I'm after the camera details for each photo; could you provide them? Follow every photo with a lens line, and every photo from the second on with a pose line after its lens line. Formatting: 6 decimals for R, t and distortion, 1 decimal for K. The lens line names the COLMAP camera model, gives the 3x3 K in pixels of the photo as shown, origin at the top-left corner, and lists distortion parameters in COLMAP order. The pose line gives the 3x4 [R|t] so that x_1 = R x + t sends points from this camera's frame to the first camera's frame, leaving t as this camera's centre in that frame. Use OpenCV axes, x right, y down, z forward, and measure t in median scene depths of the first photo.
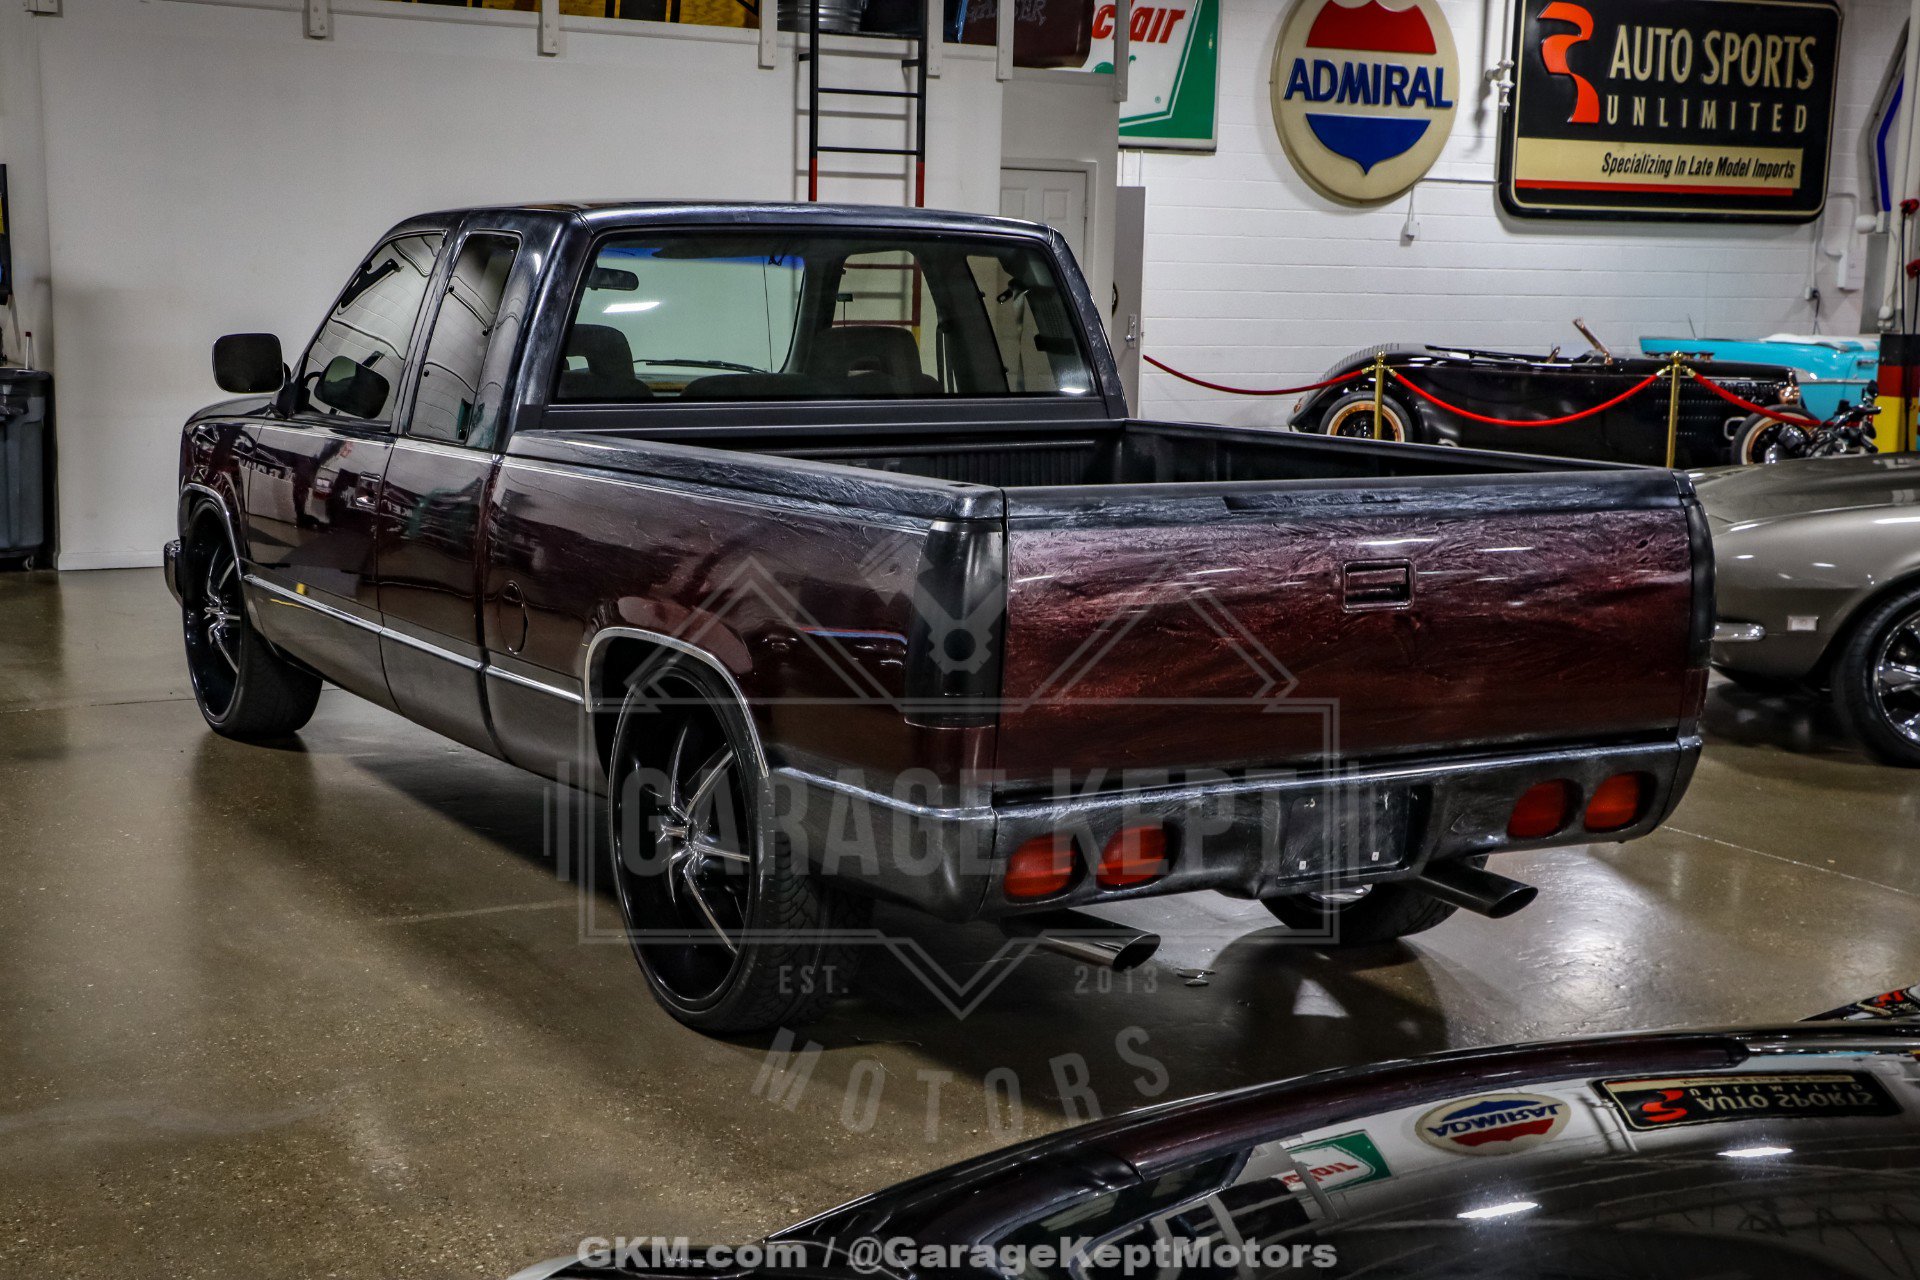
lens RADIAL K [[2995.3, 0, 960.0], [0, 2995.3, 640.0], [0, 0, 1]] dist [0.003033, 0.863813]
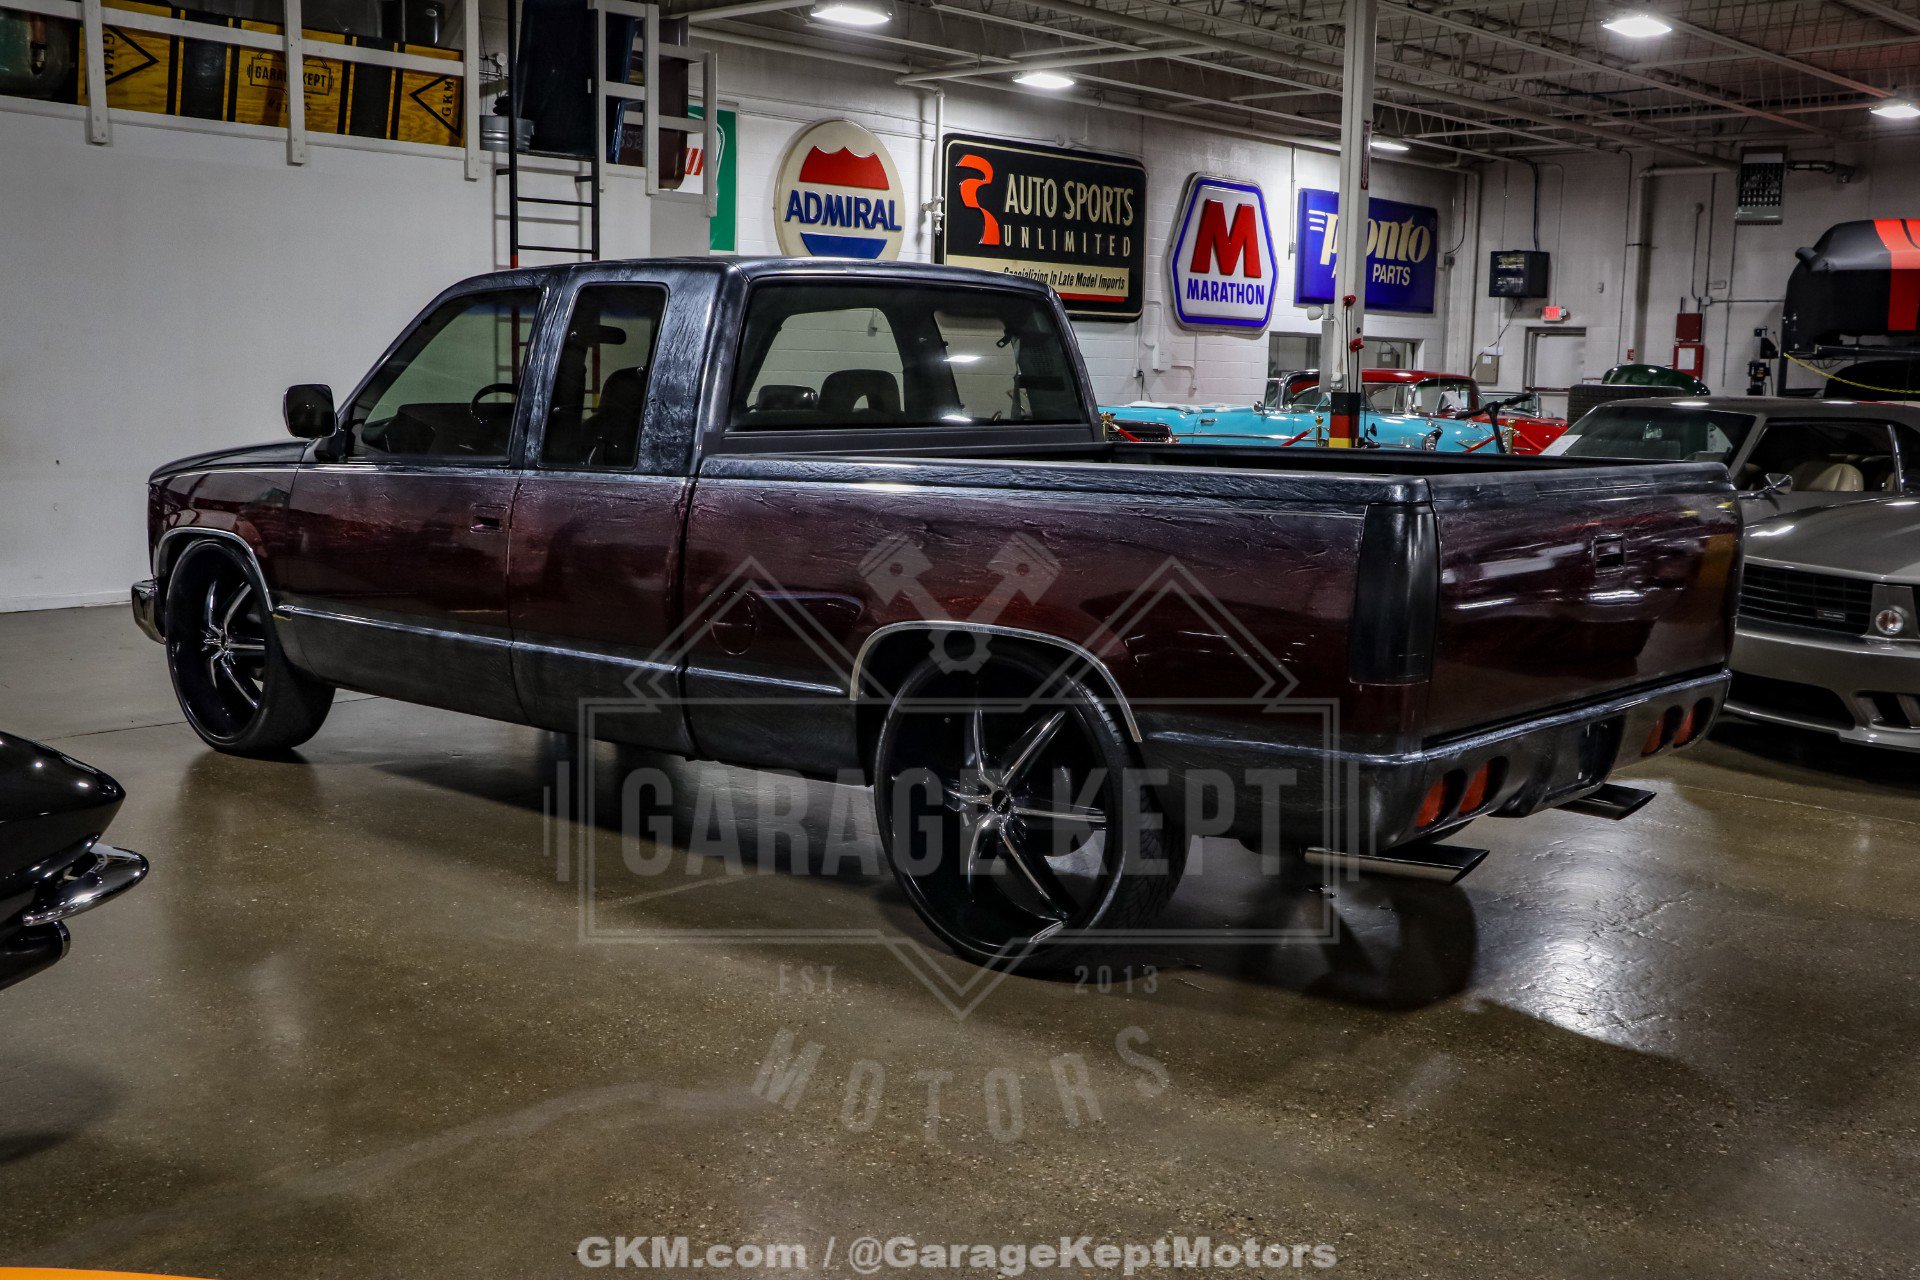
lens RADIAL K [[2225.9, 0, 960.0], [0, 2225.9, 640.0], [0, 0, 1]] dist [-0.118074, 0.405892]
pose [[0.940387, -0.046589, 0.336899, -0.147450], [0.048892, 0.998803, 0.001650, 0.000890], [-0.336572, 0.014920, 0.941539, 0.083052]]
